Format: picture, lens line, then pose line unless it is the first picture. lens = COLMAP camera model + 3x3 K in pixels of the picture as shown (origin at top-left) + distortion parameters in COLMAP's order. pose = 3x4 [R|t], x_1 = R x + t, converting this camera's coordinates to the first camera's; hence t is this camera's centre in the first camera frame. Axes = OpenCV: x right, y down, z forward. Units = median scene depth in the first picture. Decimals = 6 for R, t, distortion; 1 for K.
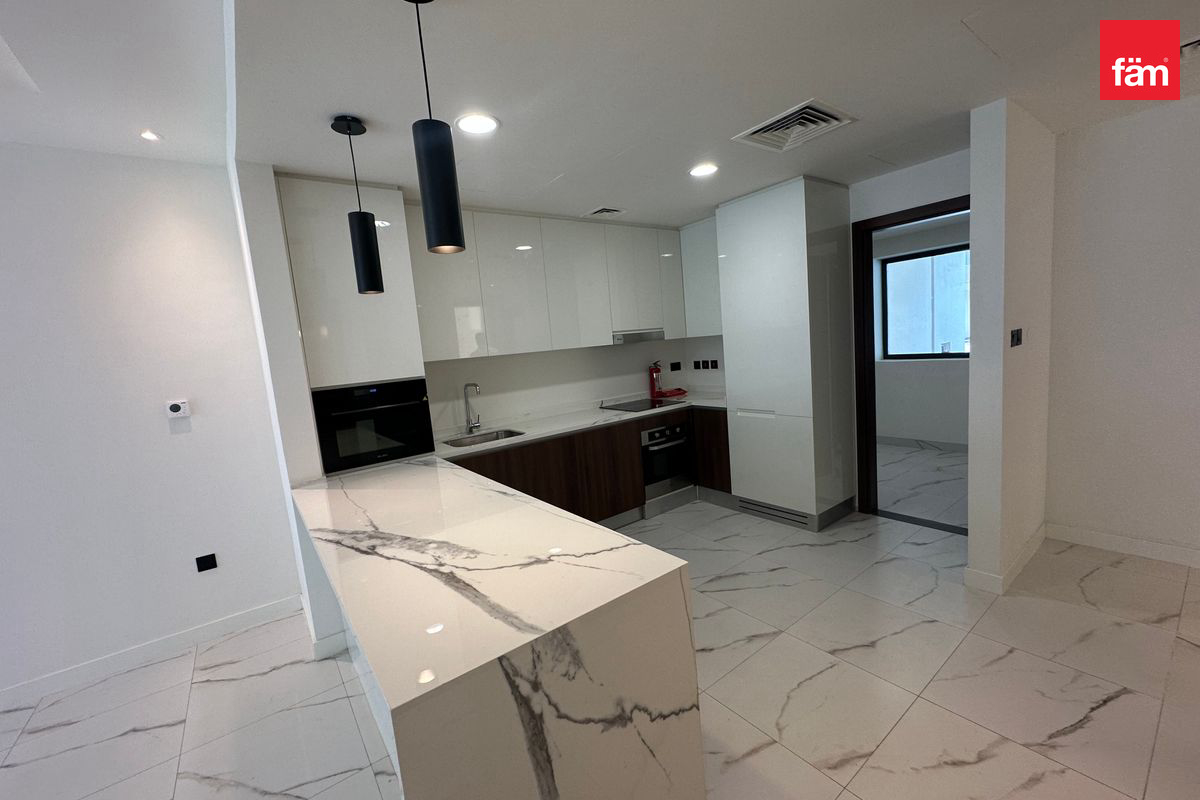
lens RADIAL K [[481.5, 0, 599.1], [0, 481.5, 404.4], [0, 0, 1]] dist [0.000536, 0.000307]
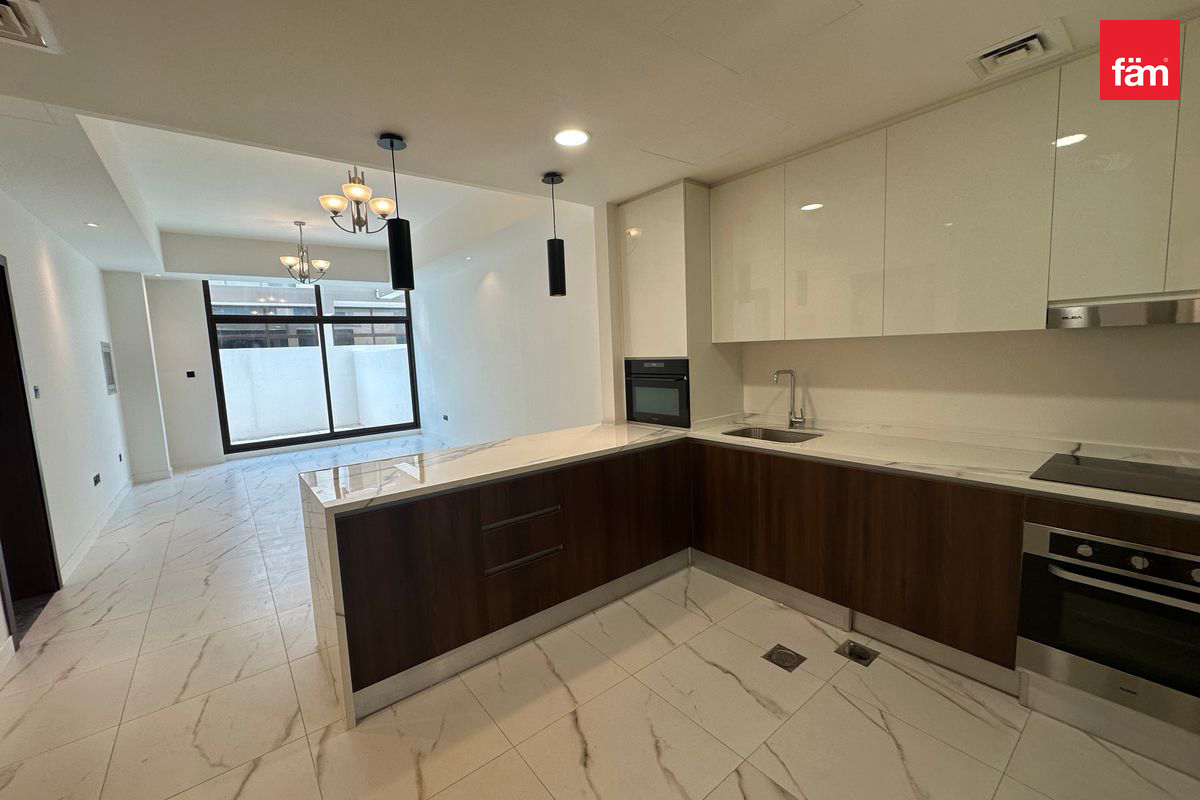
lens RADIAL K [[479.8, 0, 600.0], [0, 479.8, 400.0], [0, 0, 1]] dist [-0.000413, 0.000021]
pose [[0.032217, 0.190855, -0.981089, 0.550111], [-0.092806, 0.977929, 0.187192, -0.116341], [0.995163, 0.085020, 0.049219, 0.605973]]
